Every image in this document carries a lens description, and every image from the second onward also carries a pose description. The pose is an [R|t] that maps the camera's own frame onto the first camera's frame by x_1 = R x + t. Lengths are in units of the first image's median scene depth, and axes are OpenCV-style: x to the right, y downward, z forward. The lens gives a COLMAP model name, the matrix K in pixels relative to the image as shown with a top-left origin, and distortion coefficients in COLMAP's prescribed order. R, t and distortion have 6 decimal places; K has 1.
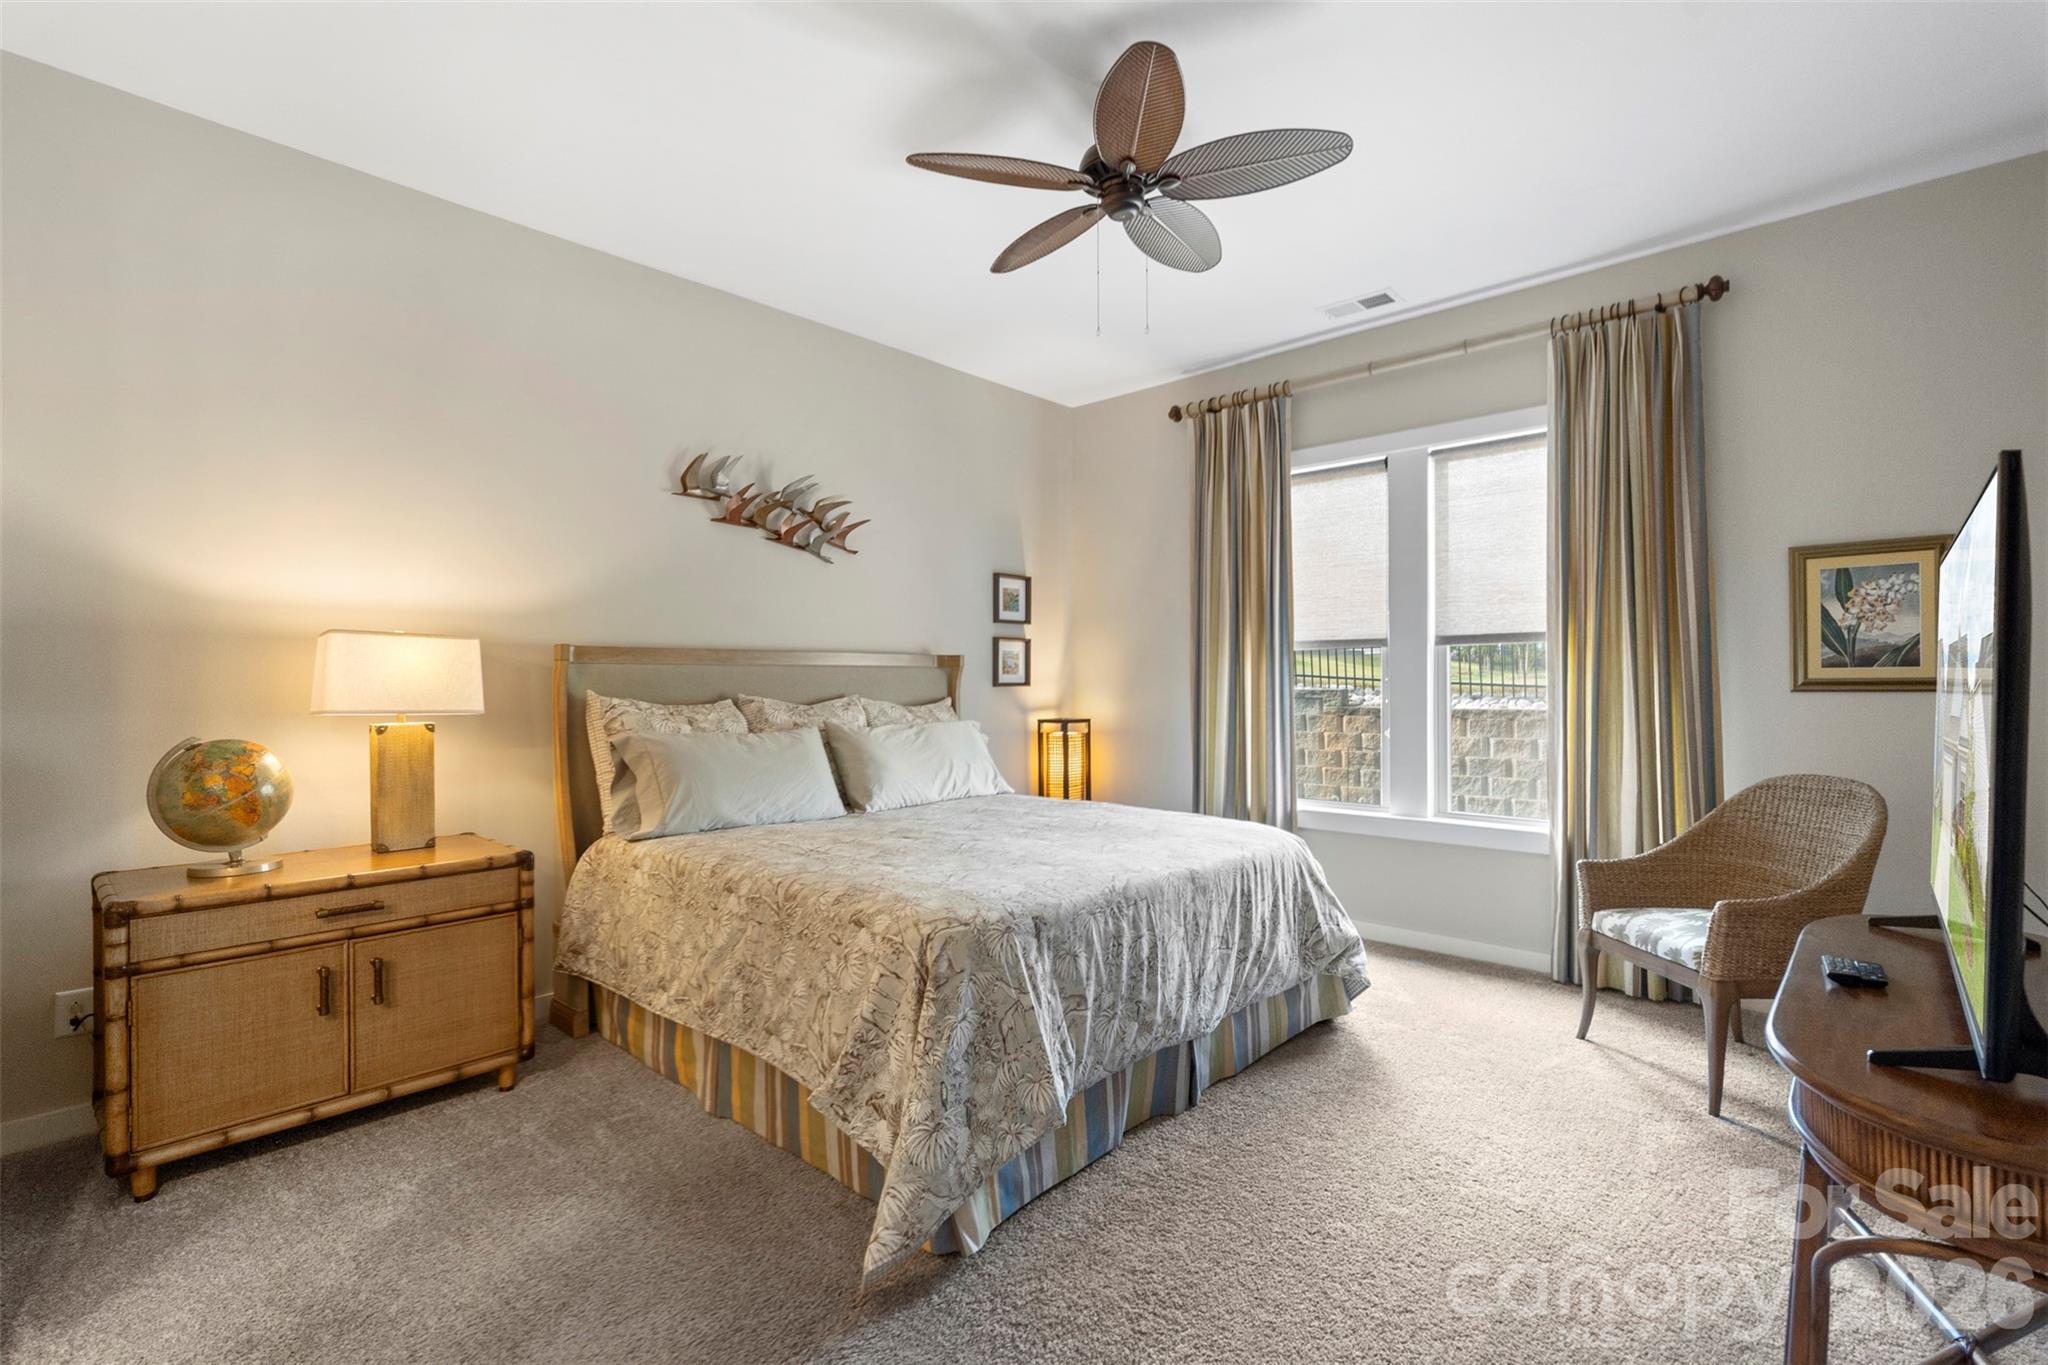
lens RADIAL K [[925.3, 0, 1030.6], [0, 925.3, 680.7], [0, 0, 1]] dist [-0.001439, 0.000175]
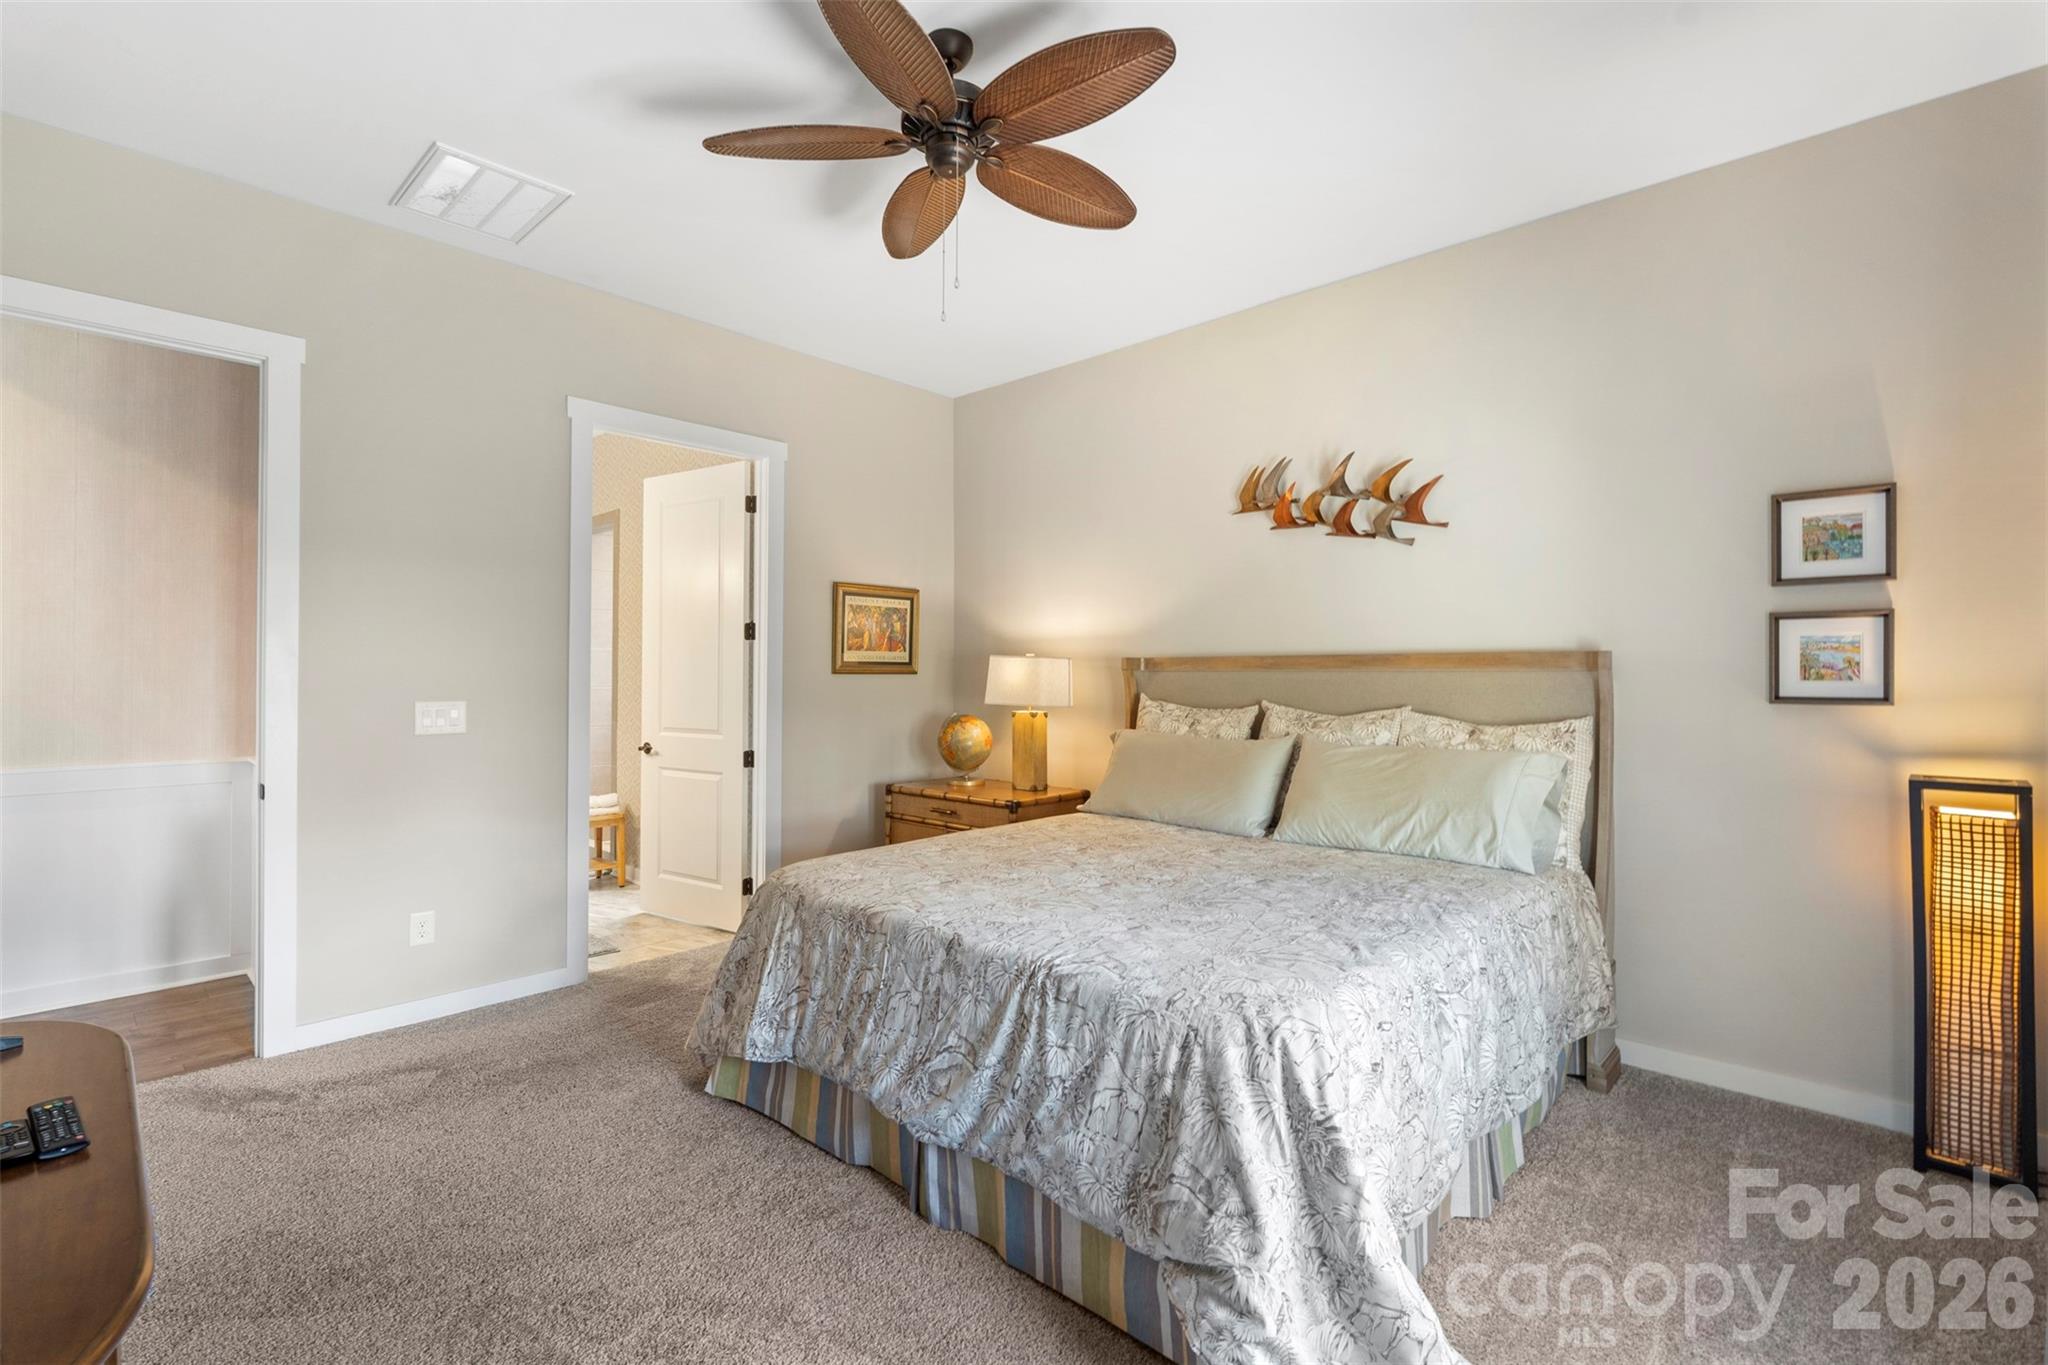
lens RADIAL K [[925.3, 0, 1030.9], [0, 925.3, 677.9], [0, 0, 1]] dist [-0.001439, 0.000175]
pose [[-0.014138, 0.005198, -0.999887, 0.615763], [-0.001410, 0.999985, 0.005218, -0.013393], [0.999899, 0.001483, -0.014131, 0.688336]]
